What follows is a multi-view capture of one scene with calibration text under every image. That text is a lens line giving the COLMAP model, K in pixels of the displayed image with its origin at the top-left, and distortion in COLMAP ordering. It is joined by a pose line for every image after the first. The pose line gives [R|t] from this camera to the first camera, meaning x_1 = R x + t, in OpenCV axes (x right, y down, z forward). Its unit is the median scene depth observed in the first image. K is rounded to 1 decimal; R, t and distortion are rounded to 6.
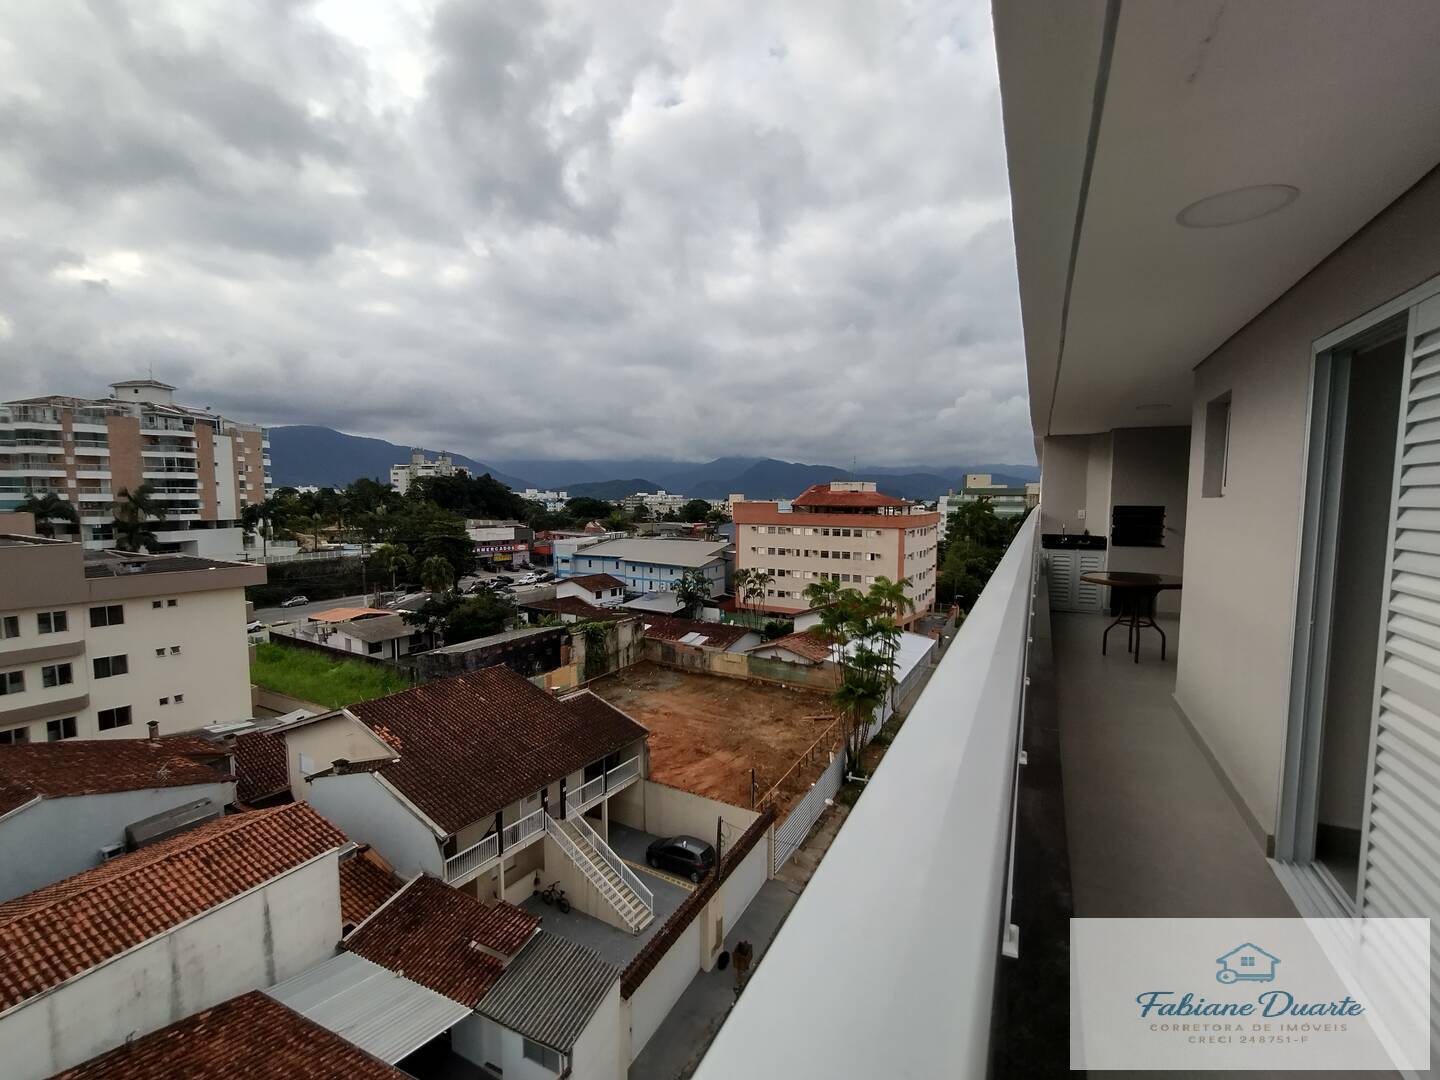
lens RADIAL K [[658.3, 0, 726.8], [0, 658.3, 548.7], [0, 0, 1]] dist [-0.001875, -0.001063]
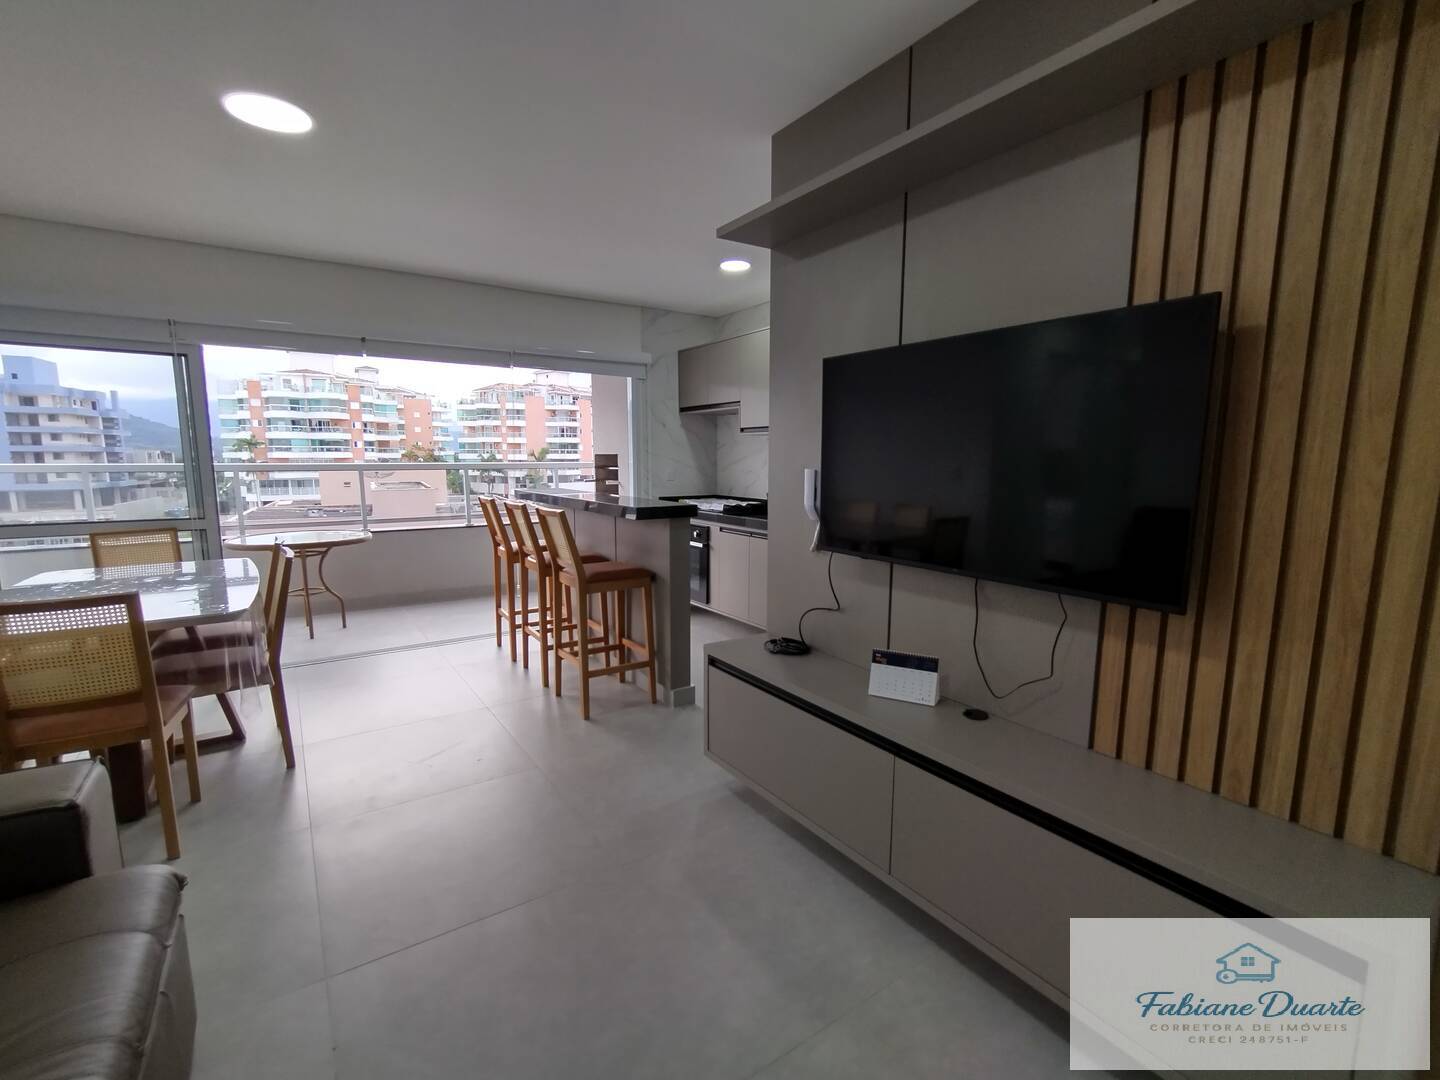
lens RADIAL K [[651.9, 0, 731.4], [0, 651.9, 551.1], [0, 0, 1]] dist [-0.006454, 0.002355]
pose [[0.863965, 0.072223, -0.498345, 0.110392], [-0.040360, 0.996409, 0.074435, -0.001460], [0.501931, -0.044196, 0.863778, 0.041239]]
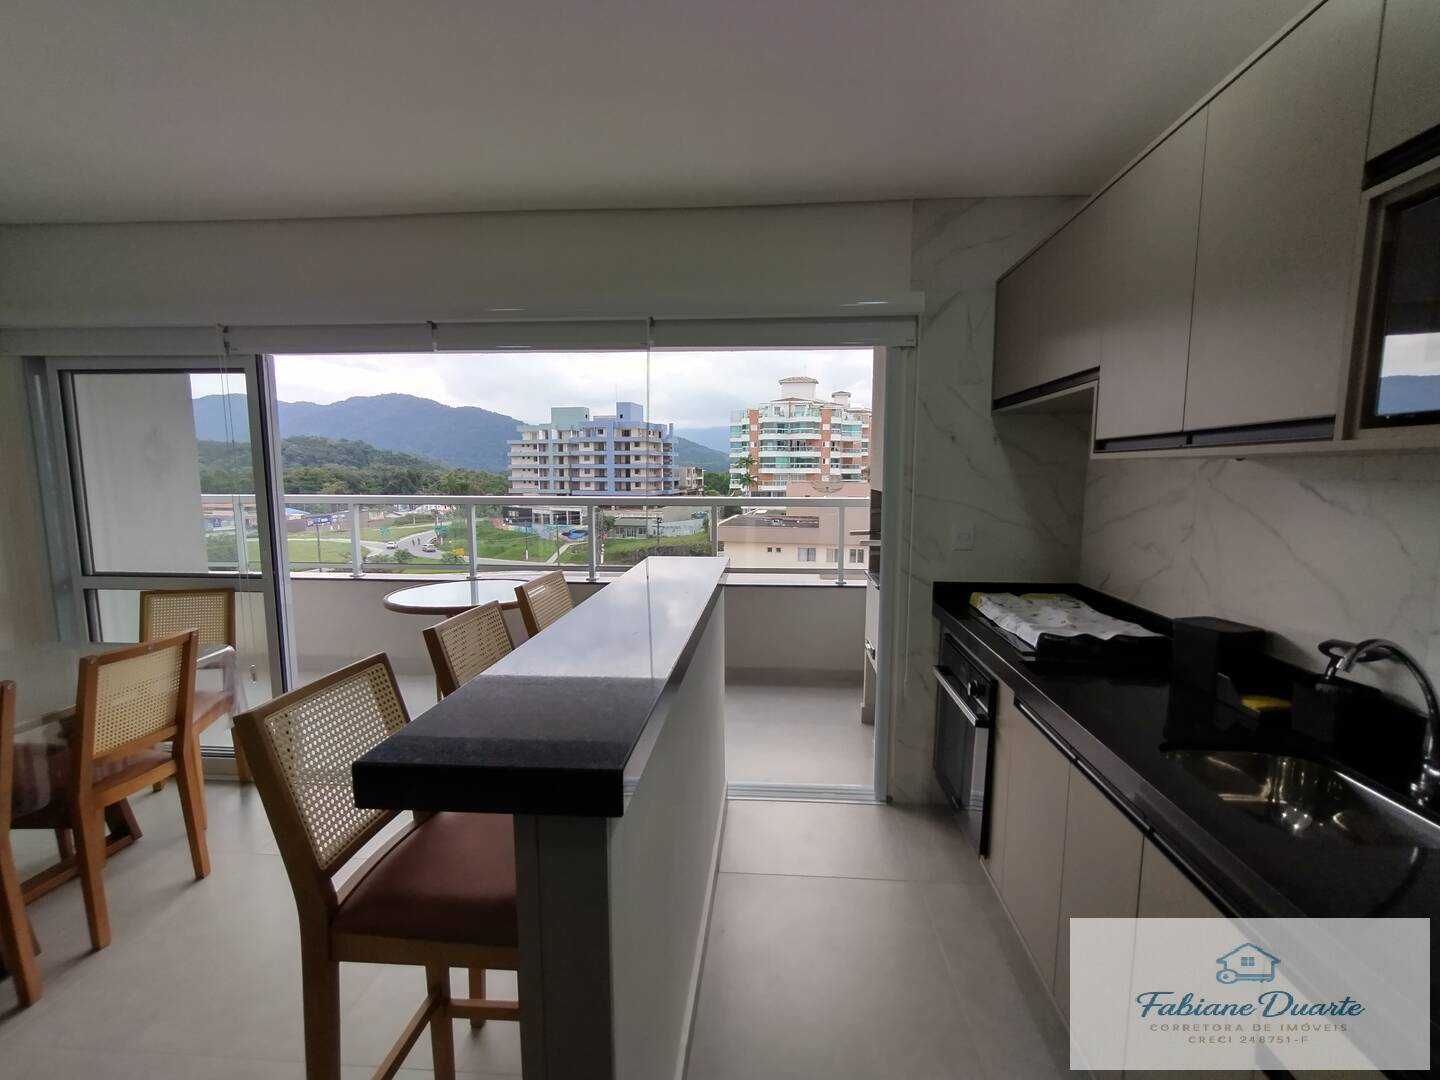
lens RADIAL K [[651.9, 0, 731.9], [0, 651.9, 552.2], [0, 0, 1]] dist [-0.006454, 0.002355]
pose [[0.361640, 0.114153, -0.925303, 0.097263], [-0.074126, 0.992854, 0.093516, -0.005543], [0.929366, 0.034770, 0.367517, 0.073413]]
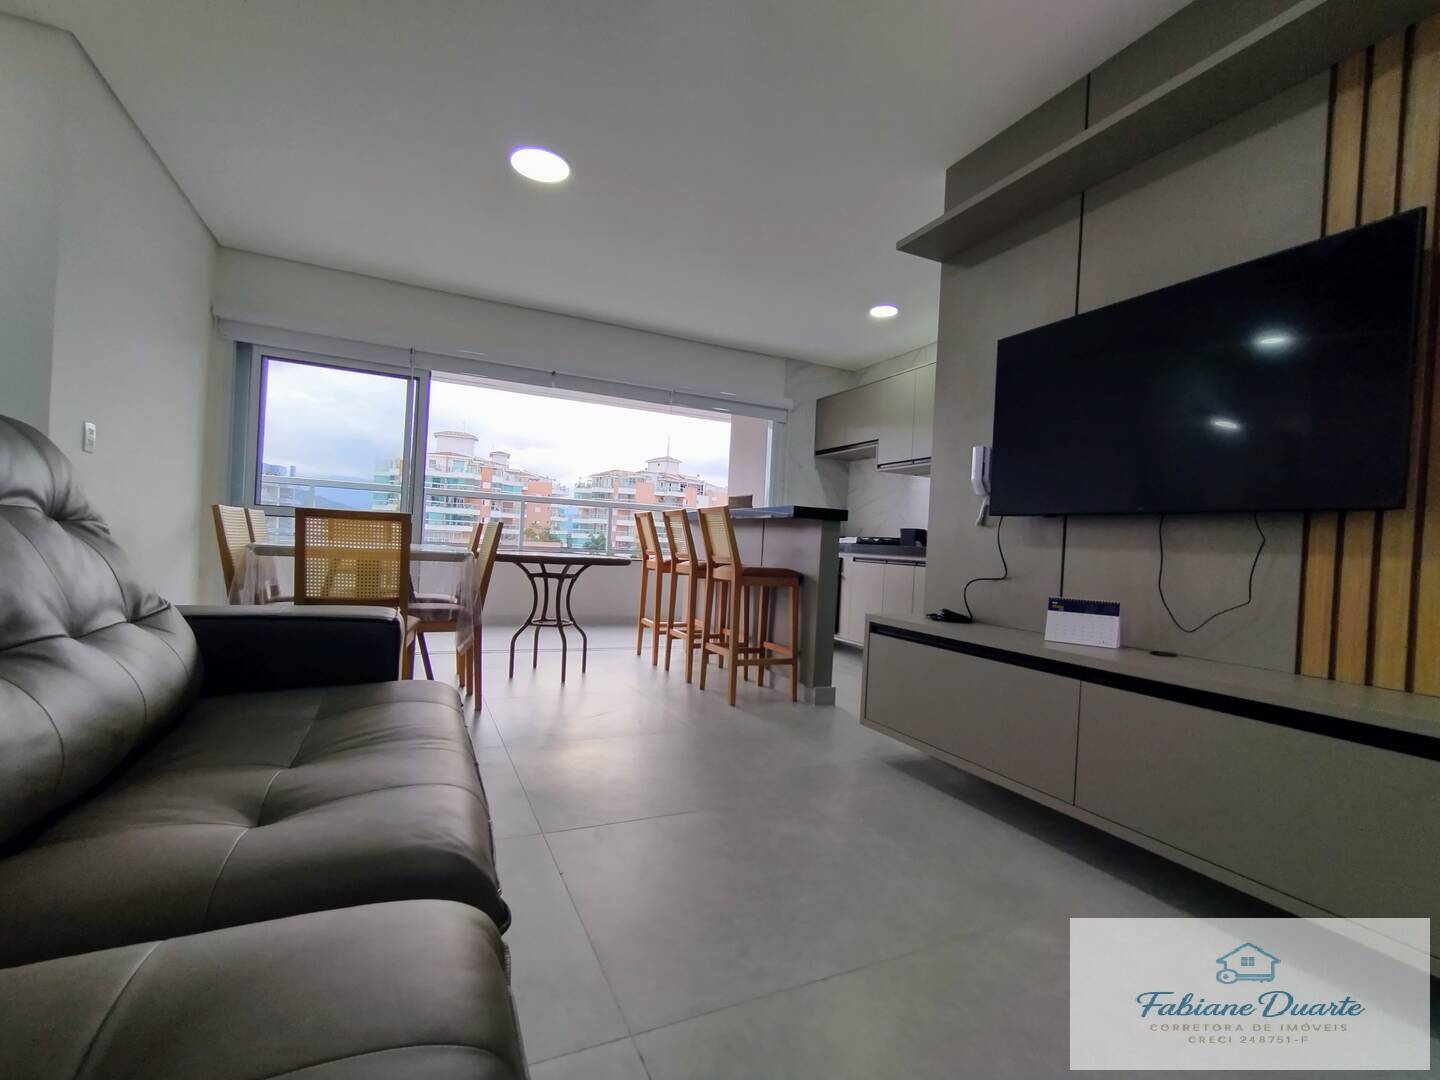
lens RADIAL K [[651.9, 0, 729.3], [0, 651.9, 552.1], [0, 0, 1]] dist [-0.006454, 0.002355]
pose [[0.776680, 0.043051, -0.628422, 0.109243], [-0.097996, 0.993773, -0.053035, 0.004637], [0.622226, 0.102774, 0.776062, 0.037234]]
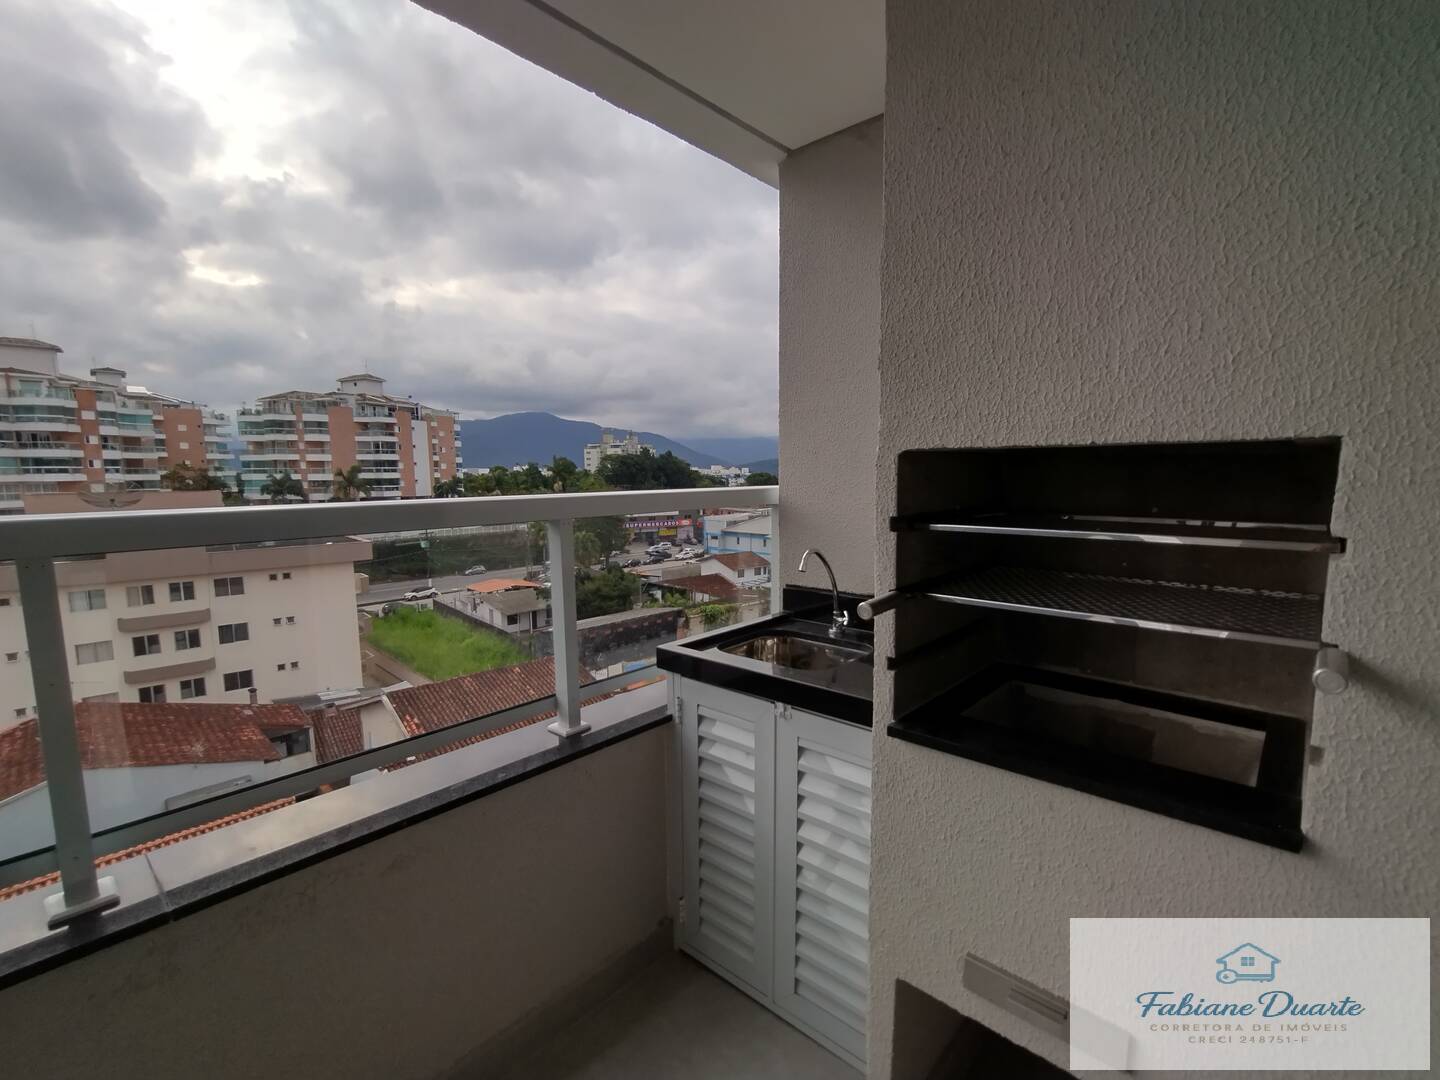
lens RADIAL K [[651.9, 0, 728.7], [0, 651.9, 550.3], [0, 0, 1]] dist [-0.006454, 0.002355]
pose [[0.960131, 0.022437, -0.278649, 0.058740], [-0.011011, 0.999036, 0.042502, -0.004907], [0.279334, -0.037739, 0.959452, 0.085214]]
